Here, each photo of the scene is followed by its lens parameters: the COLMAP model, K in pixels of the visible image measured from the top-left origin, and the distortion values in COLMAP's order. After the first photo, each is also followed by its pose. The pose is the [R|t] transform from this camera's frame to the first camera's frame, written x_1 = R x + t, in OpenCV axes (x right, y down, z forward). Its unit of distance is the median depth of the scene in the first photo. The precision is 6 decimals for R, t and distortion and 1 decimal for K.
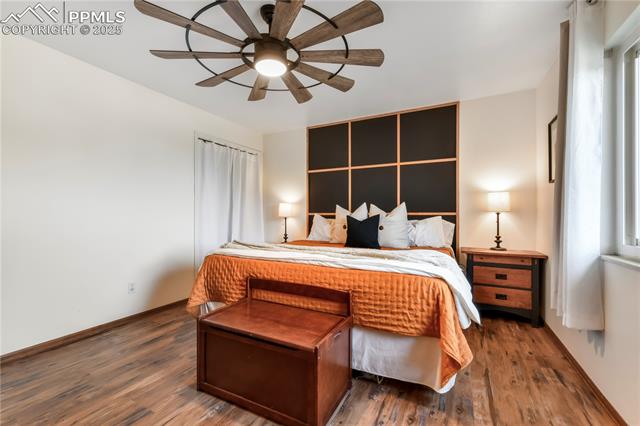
lens RADIAL K [[283.0, 0, 320.0], [0, 283.0, 213.0], [0, 0, 1]] dist [0.000726, 0.000041]
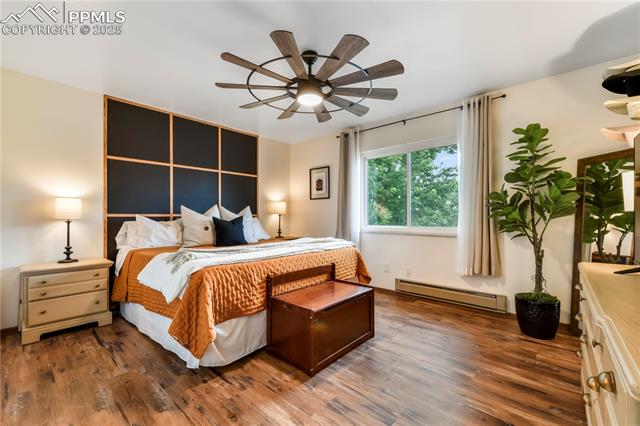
lens RADIAL K [[283.0, 0, 320.0], [0, 283.0, 213.0], [0, 0, 1]] dist [0.000726, 0.000041]
pose [[0.203596, 0.009513, 0.979009, -1.128336], [-0.004704, 0.999951, -0.008738, 0.002457], [-0.979044, -0.002826, 0.203630, 0.563677]]
